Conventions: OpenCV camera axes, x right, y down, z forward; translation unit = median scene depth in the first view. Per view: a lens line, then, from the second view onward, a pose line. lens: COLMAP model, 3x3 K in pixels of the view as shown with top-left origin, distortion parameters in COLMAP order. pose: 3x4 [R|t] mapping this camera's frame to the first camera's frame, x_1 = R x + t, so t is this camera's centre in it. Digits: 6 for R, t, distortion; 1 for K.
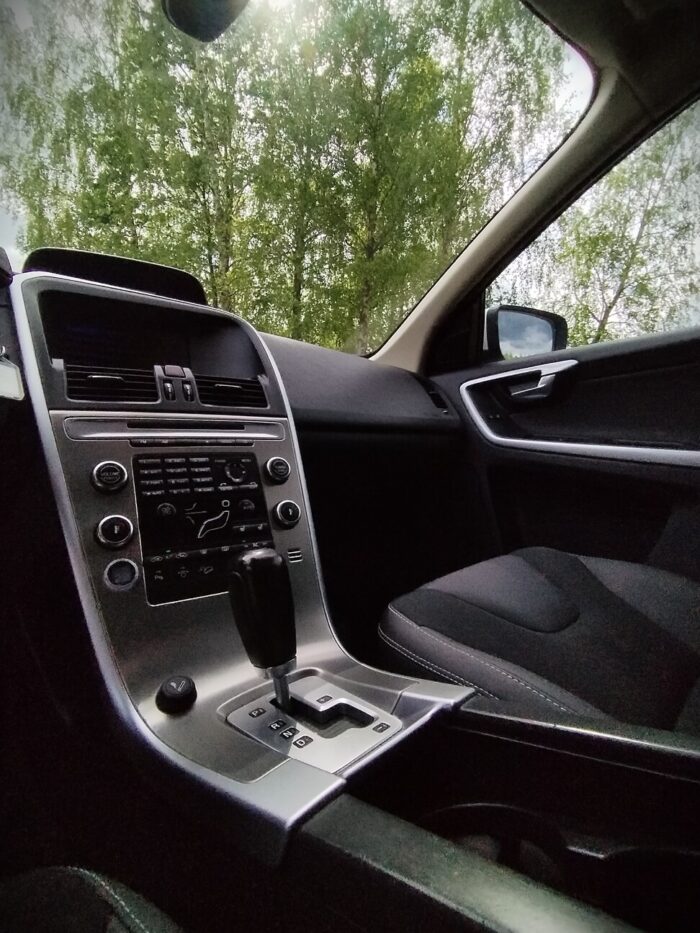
lens RADIAL K [[442.9, 0, 350.0], [0, 442.9, 466.5], [0, 0, 1]] dist [-0.017078, -0.000128]
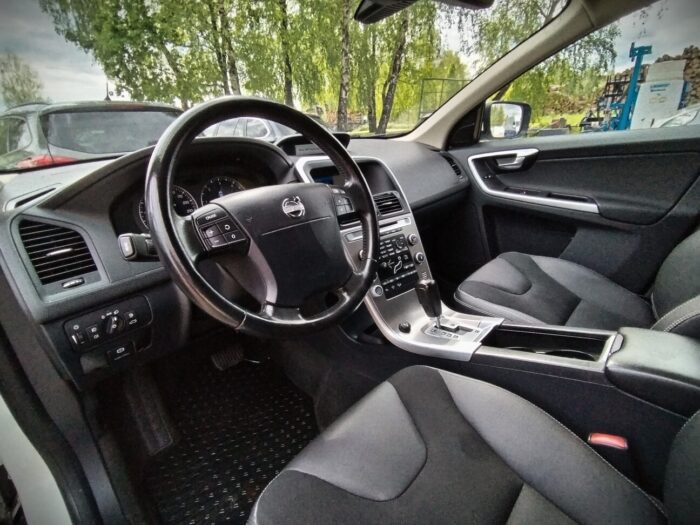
lens RADIAL K [[340.3, 0, 350.0], [0, 340.3, 262.5], [0, 0, 1]] dist [-0.011599, 0.001971]
pose [[0.996923, -0.076026, 0.019094, -0.571634], [0.066819, 0.951565, 0.300100, -0.468543], [-0.040985, -0.297901, 0.953717, -0.801280]]
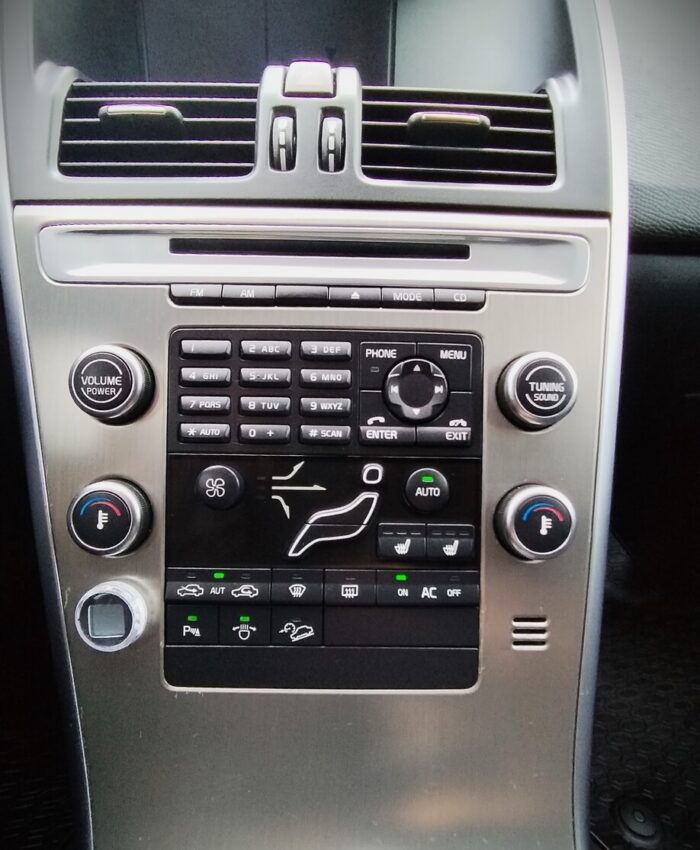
lens RADIAL K [[475.7, 0, 350.0], [0, 475.7, 425.0], [0, 0, 1]] dist [-0.001809, -0.000191]
pose [[0.828594, 0.264141, -0.493620, -0.097731], [-0.054891, 0.915783, 0.397905, -0.115203], [0.557152, -0.302606, 0.773312, 0.645946]]
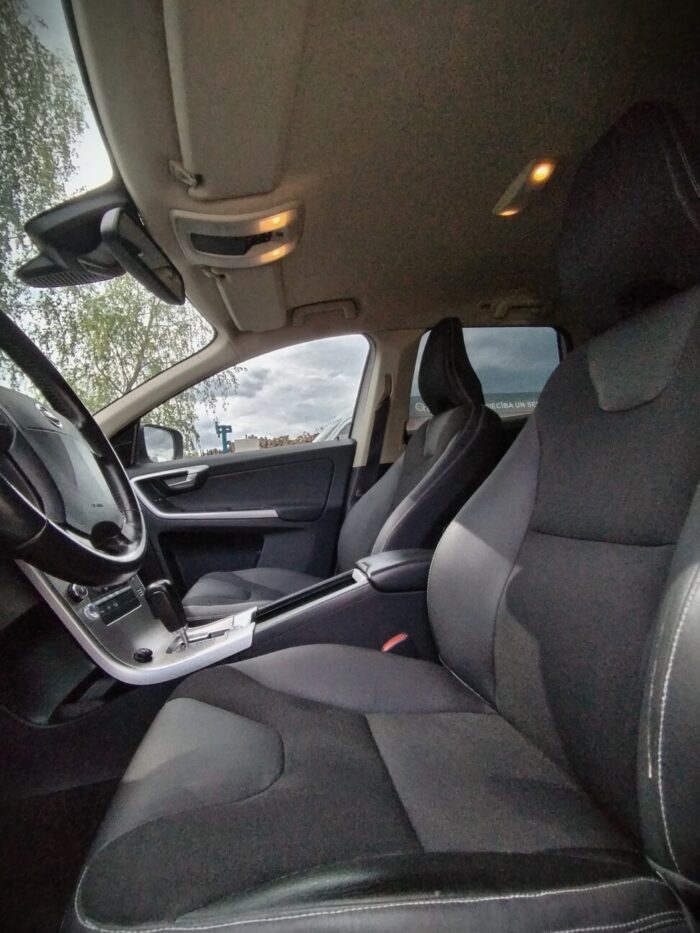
lens RADIAL K [[453.6, 0, 350.0], [0, 453.6, 466.5], [0, 0, 1]] dist [-0.011599, 0.001971]
pose [[0.558136, -0.028486, 0.829261, -1.171988], [0.148841, 0.986637, -0.066286, -0.054348], [-0.816291, 0.160425, 0.554917, -0.822680]]
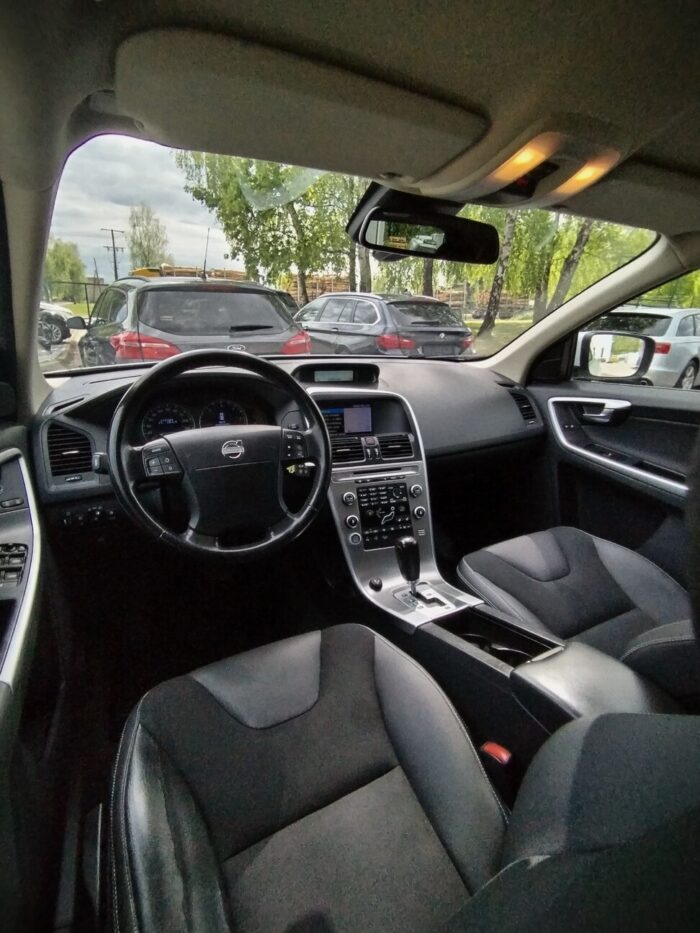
lens RADIAL K [[453.6, 0, 350.0], [0, 453.6, 466.5], [0, 0, 1]] dist [-0.011599, 0.001971]
pose [[0.960285, 0.098185, -0.261176, 0.091475], [-0.028383, 0.965559, 0.258630, -0.687794], [0.277574, -0.240946, 0.929999, -1.123865]]
